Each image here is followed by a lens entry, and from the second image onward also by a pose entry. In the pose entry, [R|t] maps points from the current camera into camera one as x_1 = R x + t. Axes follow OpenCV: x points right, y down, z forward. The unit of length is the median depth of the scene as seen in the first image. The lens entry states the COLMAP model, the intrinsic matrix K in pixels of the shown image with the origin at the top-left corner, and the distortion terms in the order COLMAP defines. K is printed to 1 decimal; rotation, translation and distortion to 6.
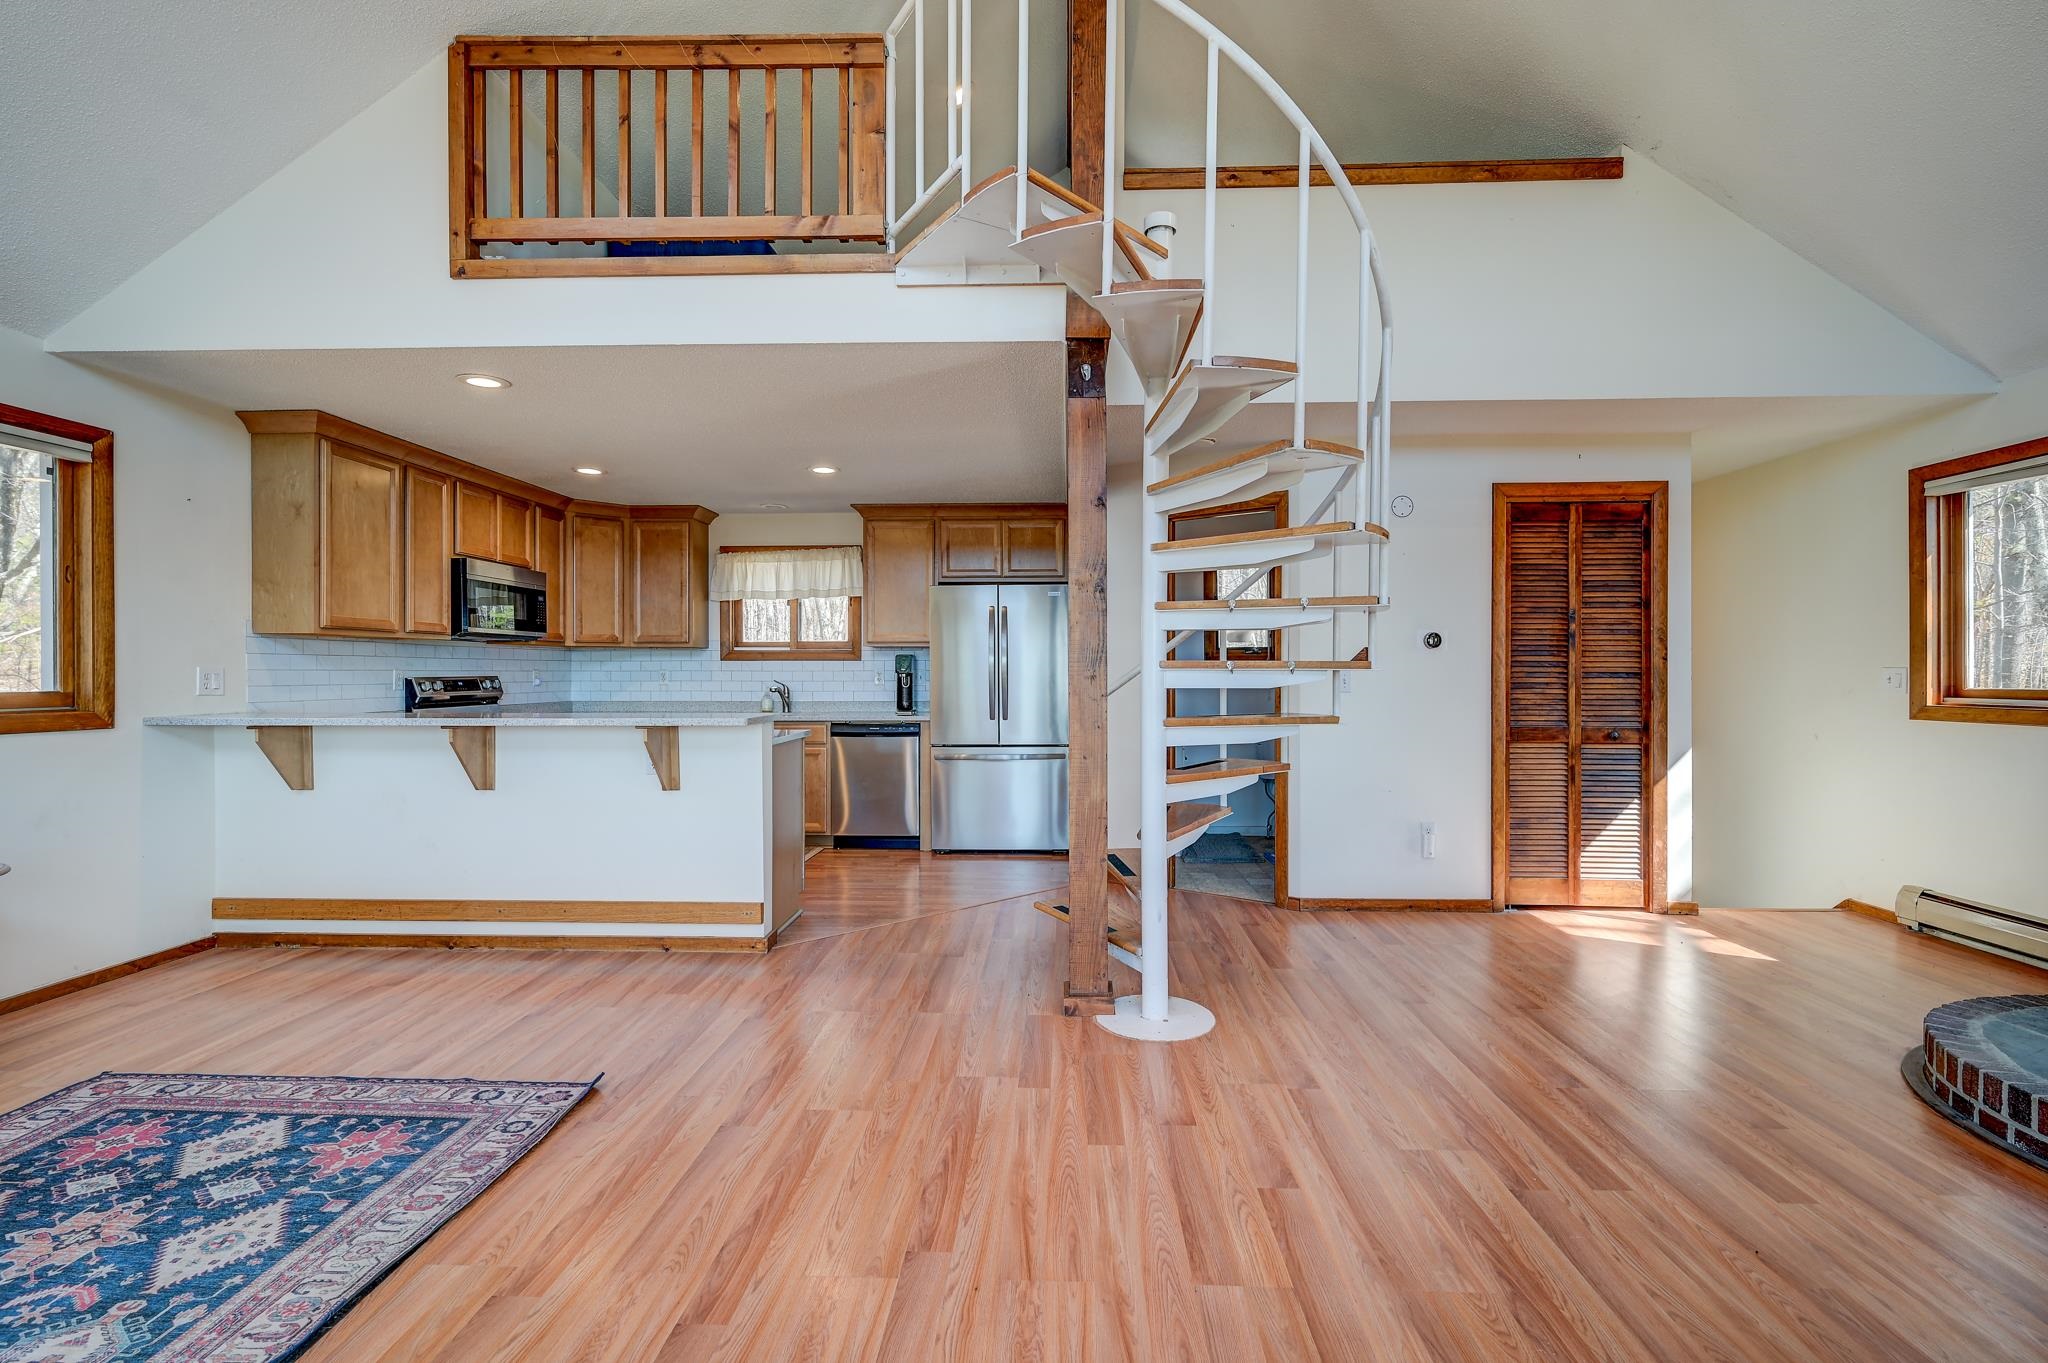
lens RADIAL K [[900.4, 0, 1025.9], [0, 900.4, 673.8], [0, 0, 1]] dist [-0.000564, 0.000341]
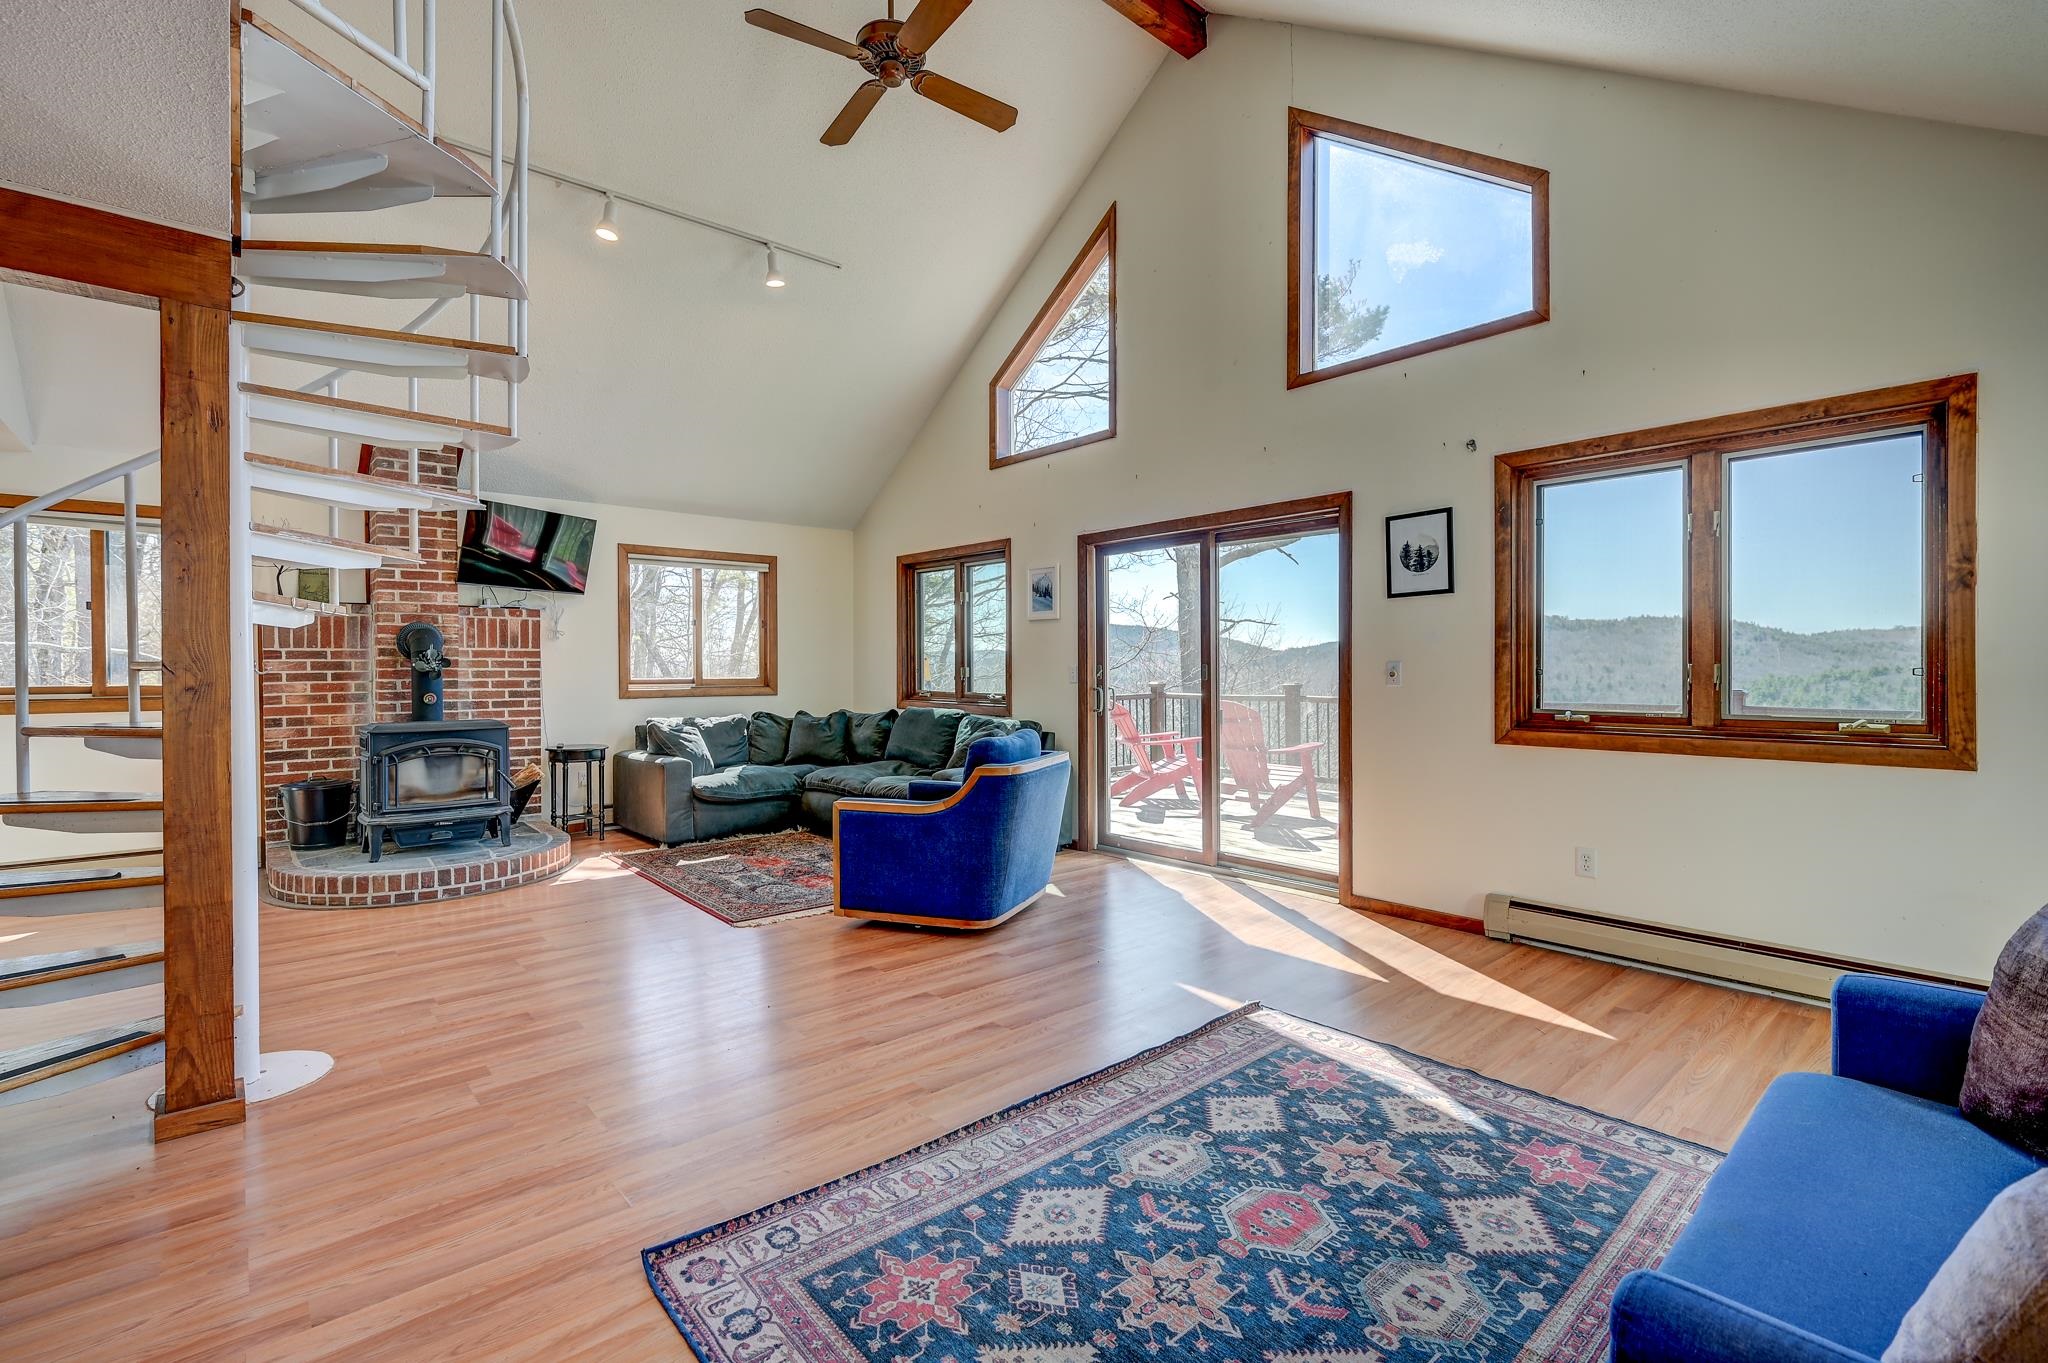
lens RADIAL K [[914.5, 0, 1027.0], [0, 914.5, 673.8], [0, 0, 1]] dist [-0.000614, 0.000246]
pose [[-0.686838, -0.001216, 0.726809, -0.688089], [0.007179, 0.999938, 0.008457, -0.001762], [-0.726775, 0.011026, -0.686787, 0.735305]]
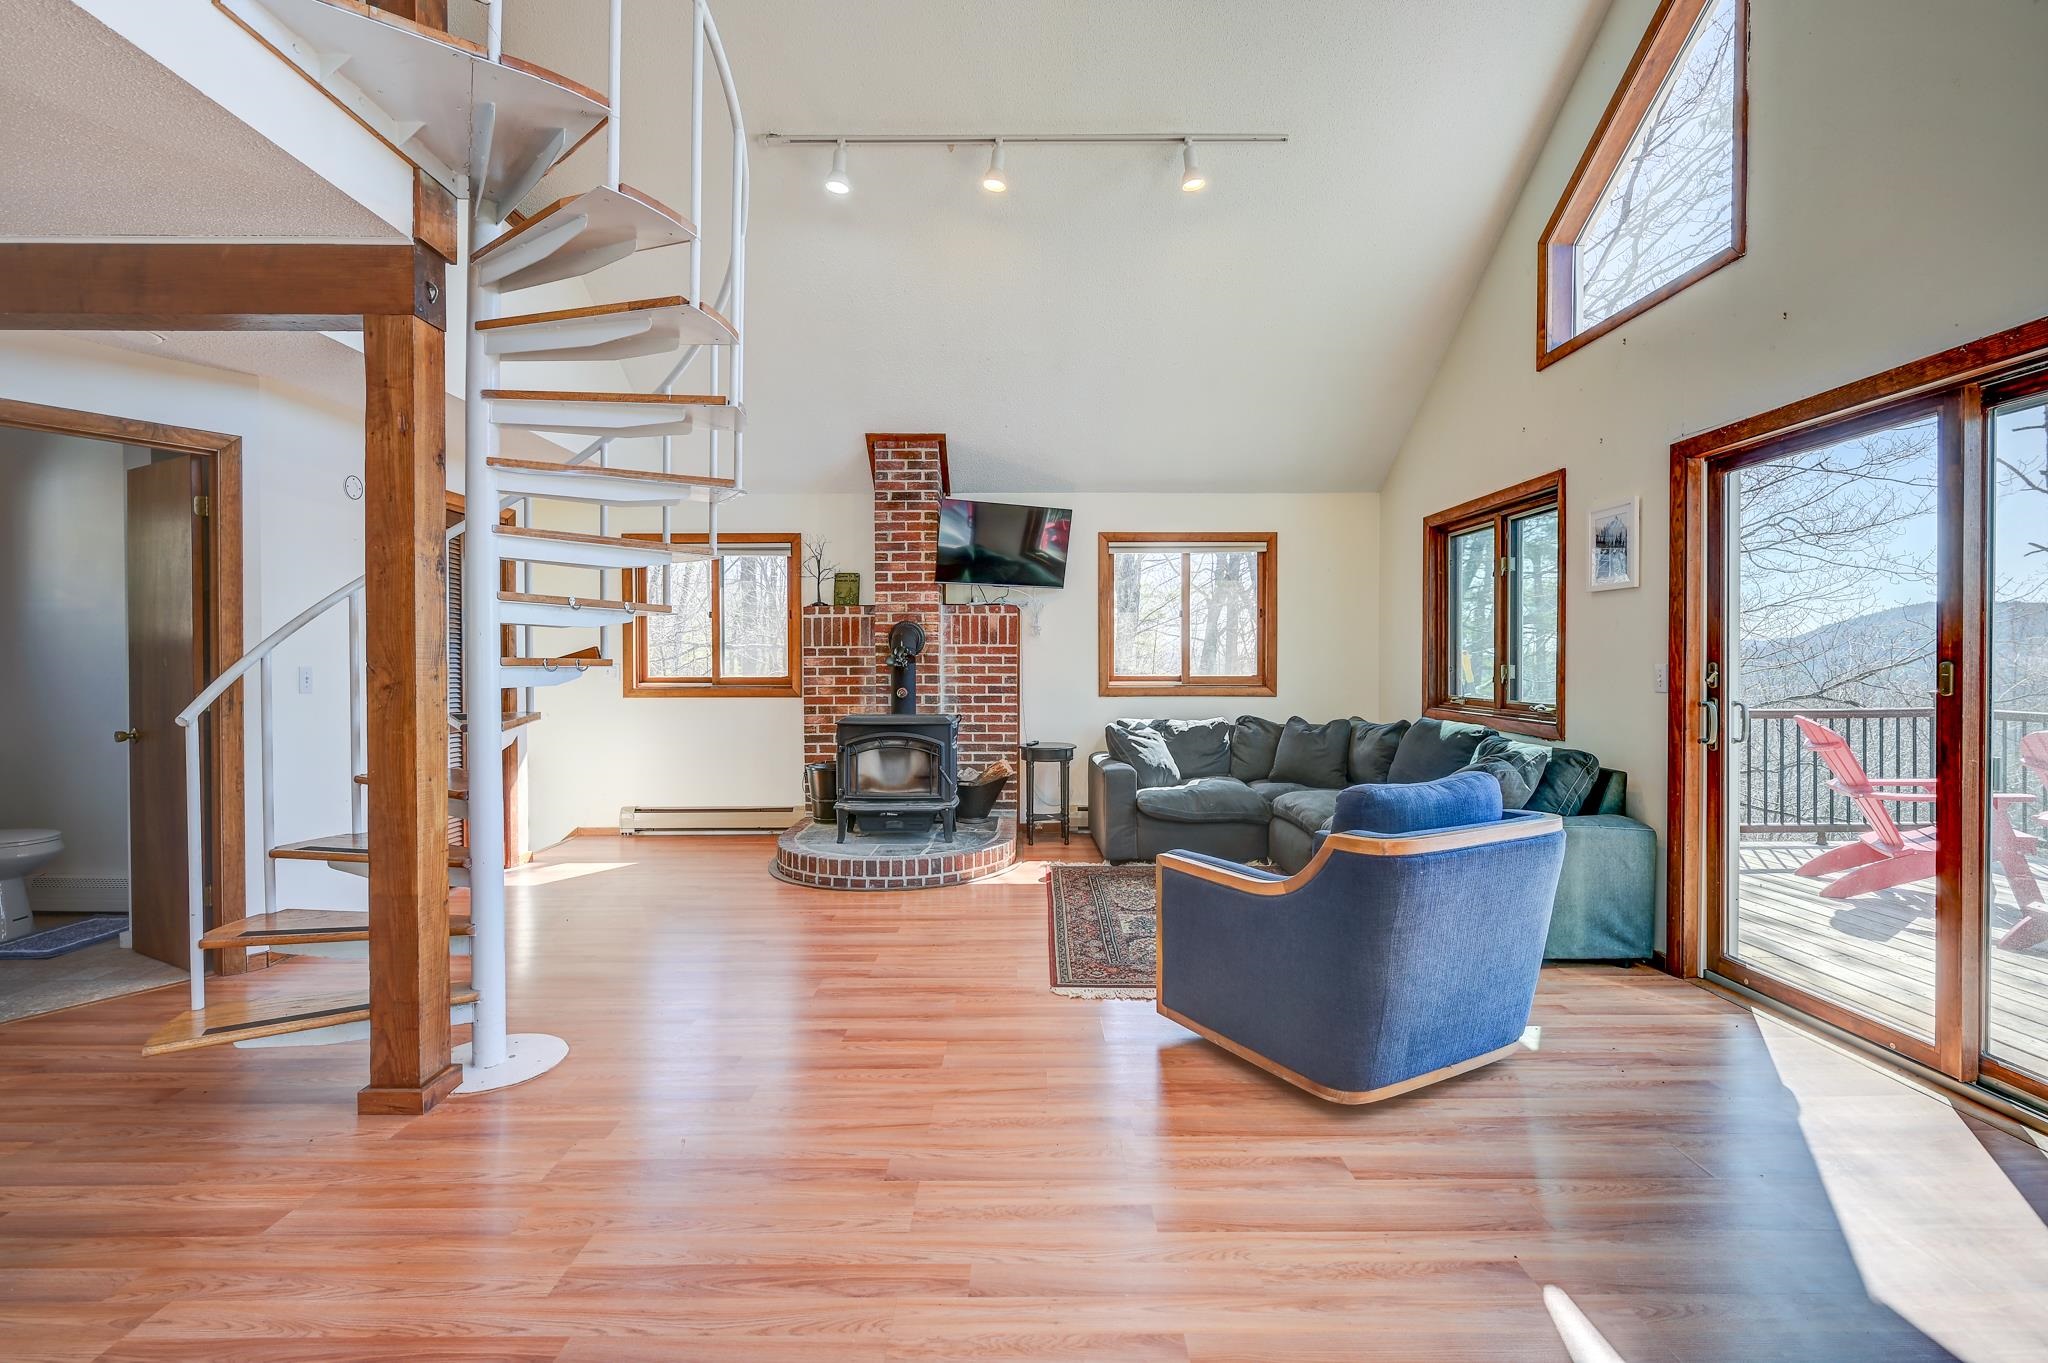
lens RADIAL K [[896.8, 0, 1026.3], [0, 896.8, 672.8], [0, 0, 1]] dist [0.000402, 0.000291]
pose [[-0.043433, -0.010035, 0.999006, -0.525331], [0.004202, 0.999939, 0.010227, -0.004415], [-0.999047, 0.004642, -0.043388, 0.359969]]
